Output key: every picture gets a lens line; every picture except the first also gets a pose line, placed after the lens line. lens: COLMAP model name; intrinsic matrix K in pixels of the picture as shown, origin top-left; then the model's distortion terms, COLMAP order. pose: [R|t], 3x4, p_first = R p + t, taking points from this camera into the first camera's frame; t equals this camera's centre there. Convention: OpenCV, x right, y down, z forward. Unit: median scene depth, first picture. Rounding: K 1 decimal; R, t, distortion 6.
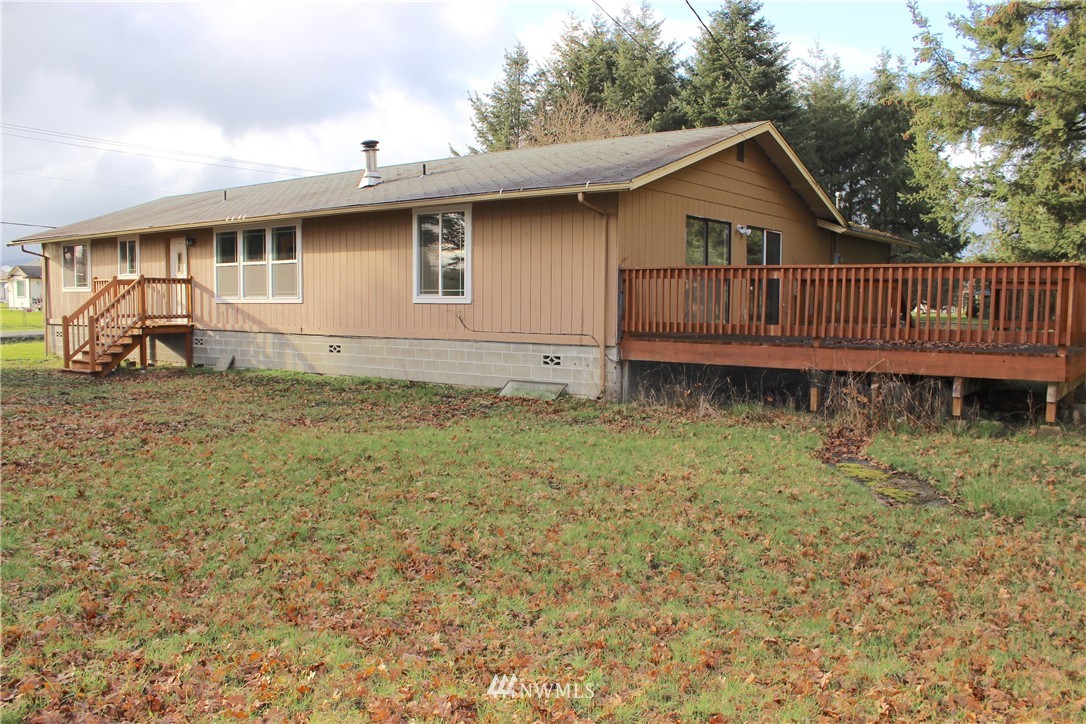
lens RADIAL K [[912.7, 0, 523.1], [0, 912.7, 379.5], [0, 0, 1]] dist [-0.149189, 0.148535]
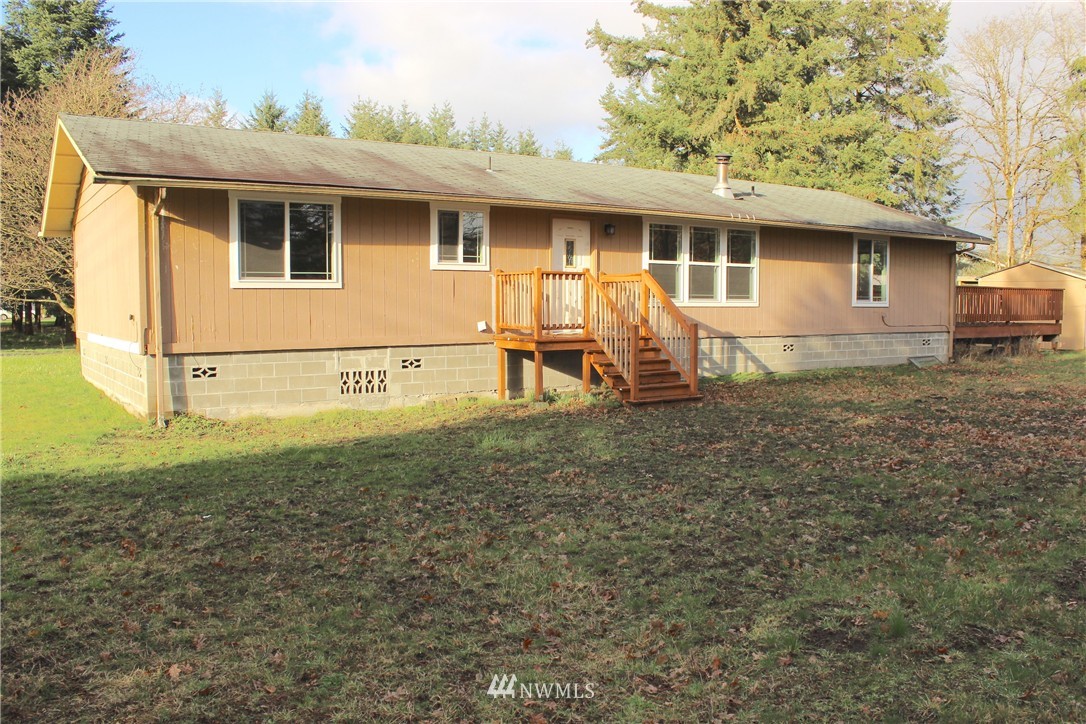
lens RADIAL K [[912.7, 0, 523.1], [0, 912.7, 379.5], [0, 0, 1]] dist [-0.149189, 0.148535]
pose [[0.310491, -0.088704, 0.946429, -1.274753], [0.080505, 0.994513, 0.066800, -0.089717], [-0.947161, 0.055452, 0.315928, 0.905796]]
